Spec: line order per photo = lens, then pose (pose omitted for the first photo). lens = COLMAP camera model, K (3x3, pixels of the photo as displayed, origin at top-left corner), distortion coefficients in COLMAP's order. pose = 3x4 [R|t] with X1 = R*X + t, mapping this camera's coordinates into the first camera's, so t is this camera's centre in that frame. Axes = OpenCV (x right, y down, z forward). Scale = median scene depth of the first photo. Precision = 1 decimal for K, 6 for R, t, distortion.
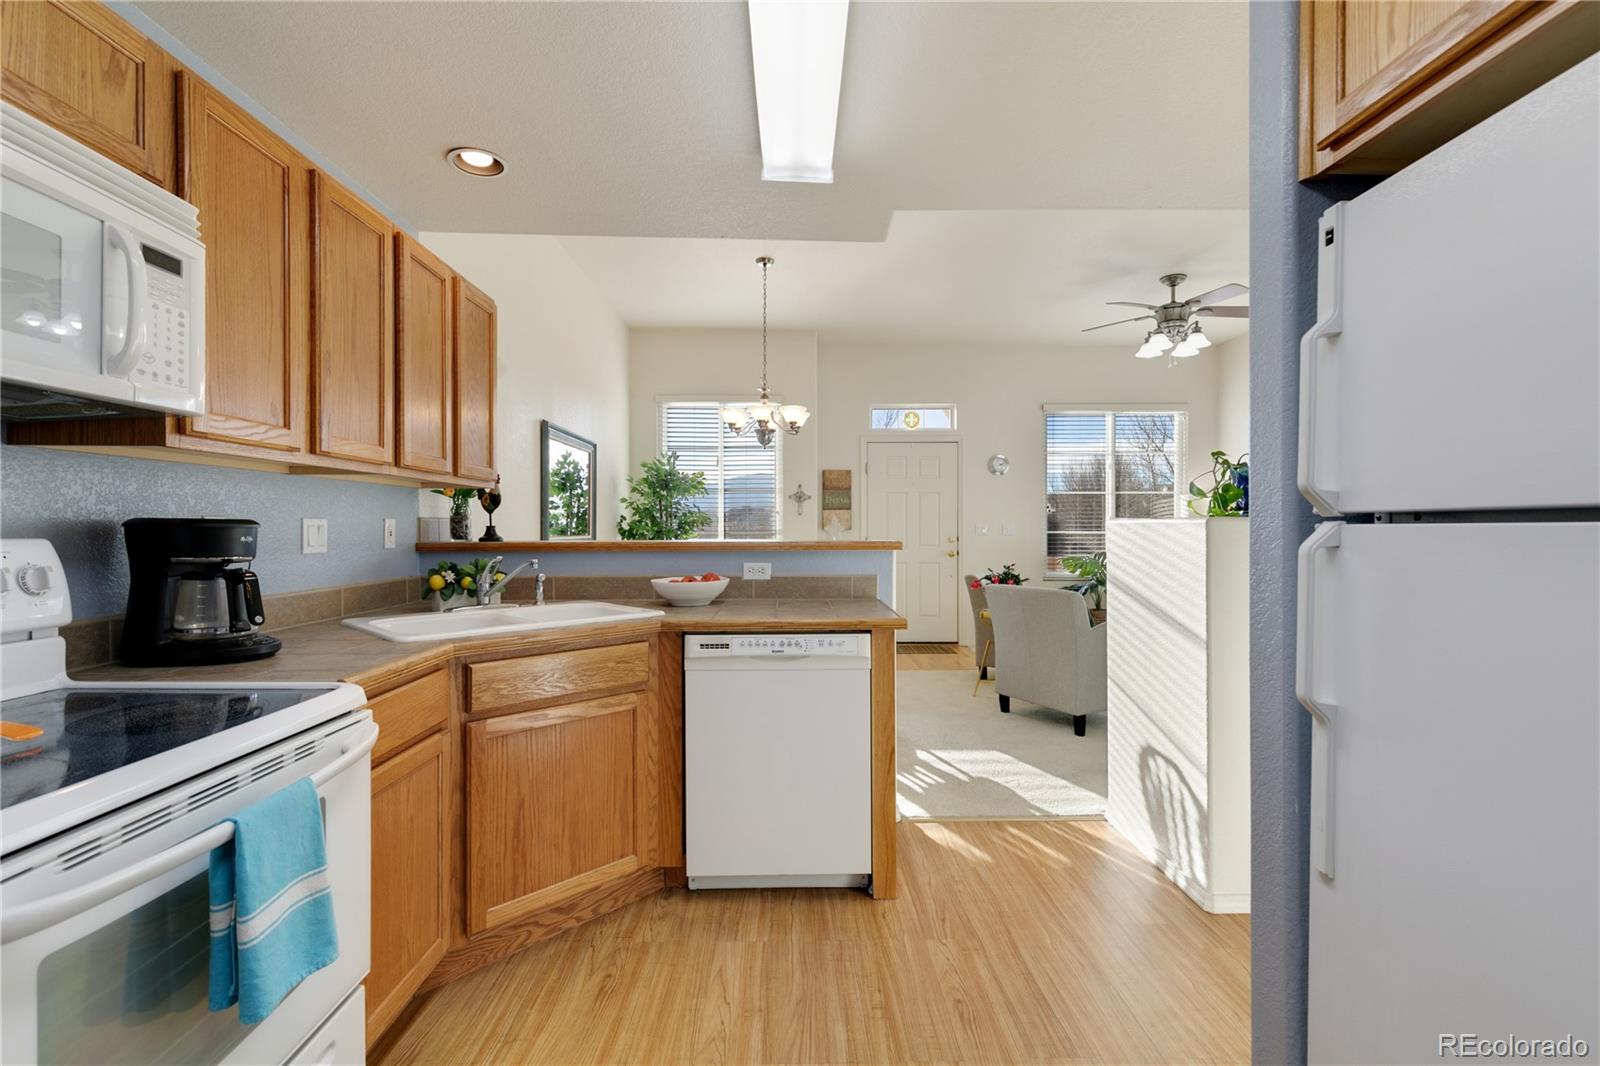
lens RADIAL K [[718.3, 0, 800.8], [0, 718.3, 528.9], [0, 0, 1]] dist [0.011180, -0.003668]
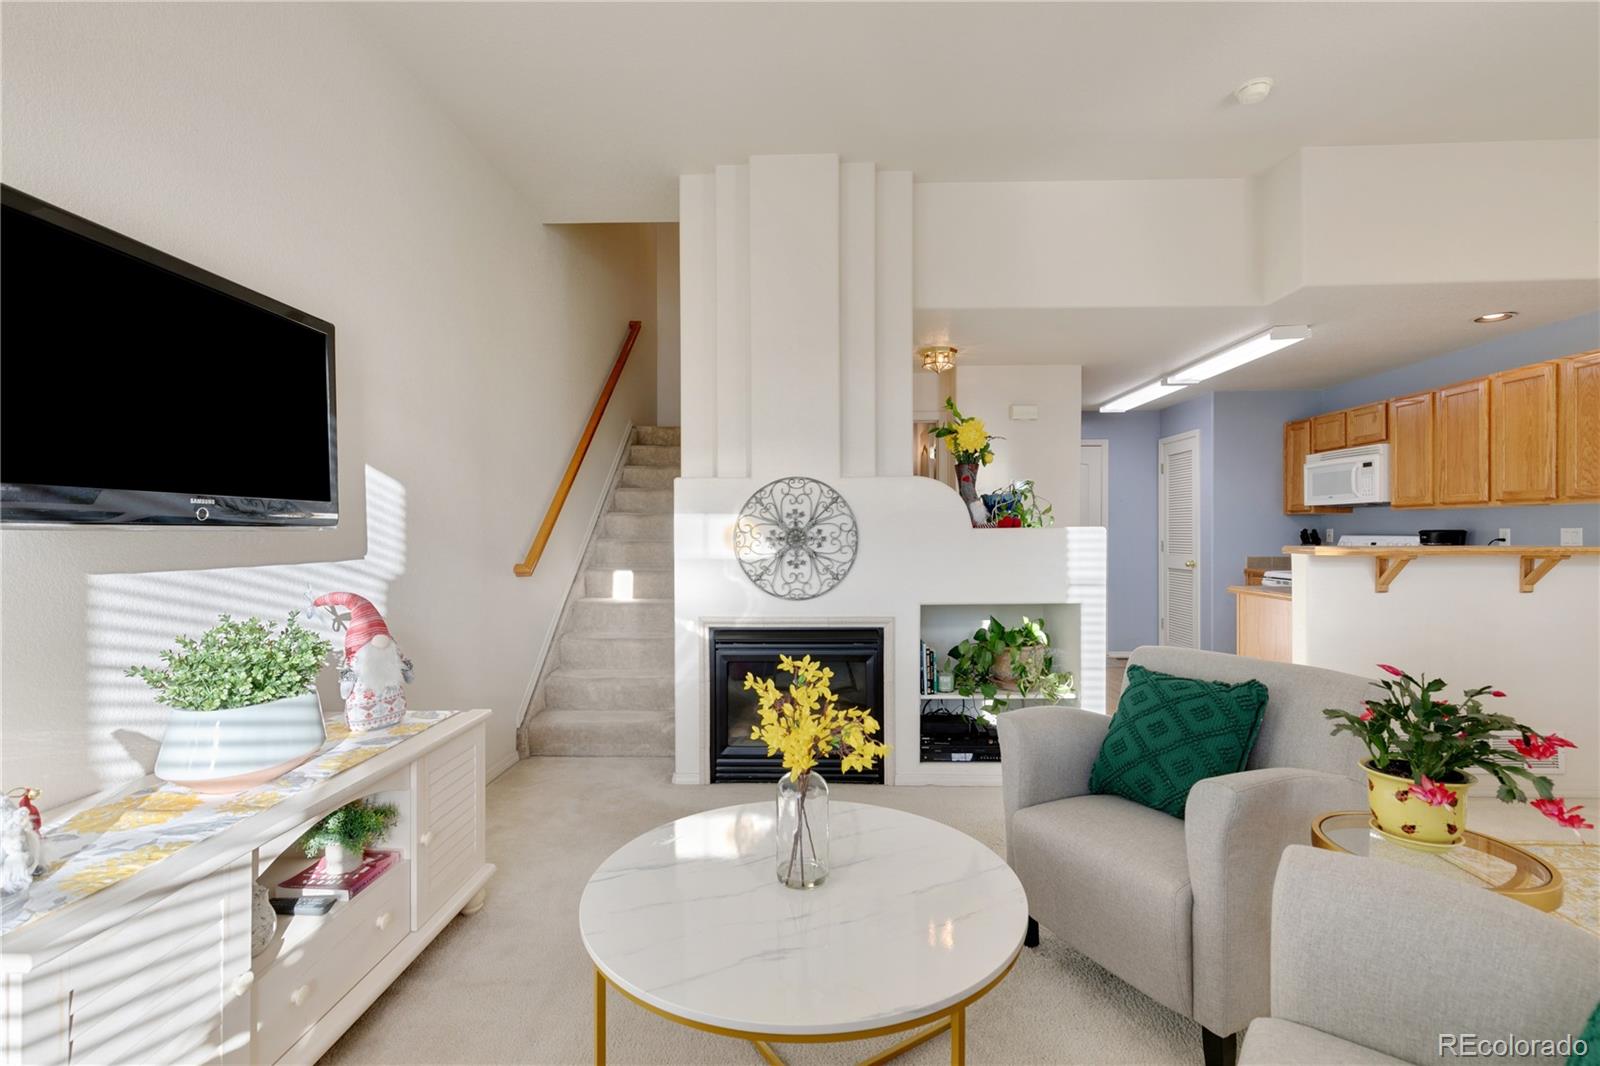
lens RADIAL K [[718.0, 0, 803.2], [0, 718.0, 533.7], [0, 0, 1]] dist [0.011462, -0.003207]
pose [[-0.999123, 0.002588, 0.041781, 1.157332], [0.002696, 0.999993, 0.002531, -0.009968], [-0.041774, 0.002642, -0.999124, 2.910312]]
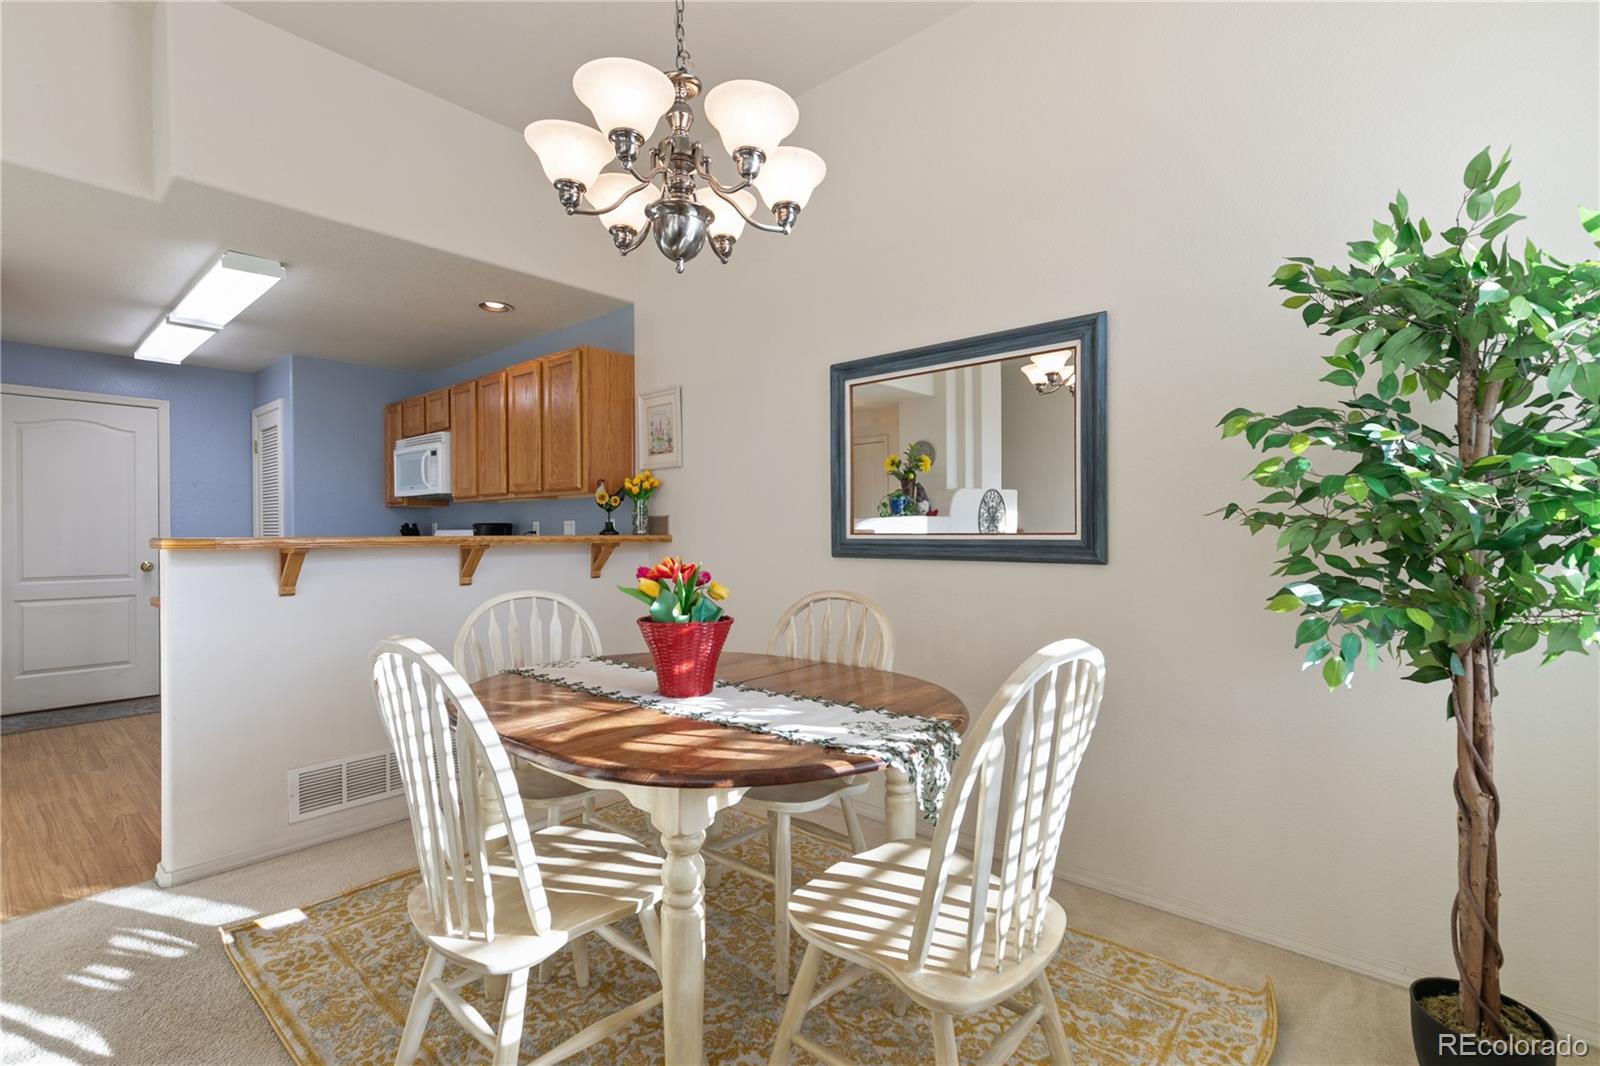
lens RADIAL K [[718.0, 0, 803.2], [0, 718.0, 533.7], [0, 0, 1]] dist [0.011462, -0.003207]
pose [[-0.661539, 0.005316, -0.749892, 0.353635], [0.003825, 0.999986, 0.003715, 0.016092], [0.749901, -0.000411, -0.661550, 2.781772]]
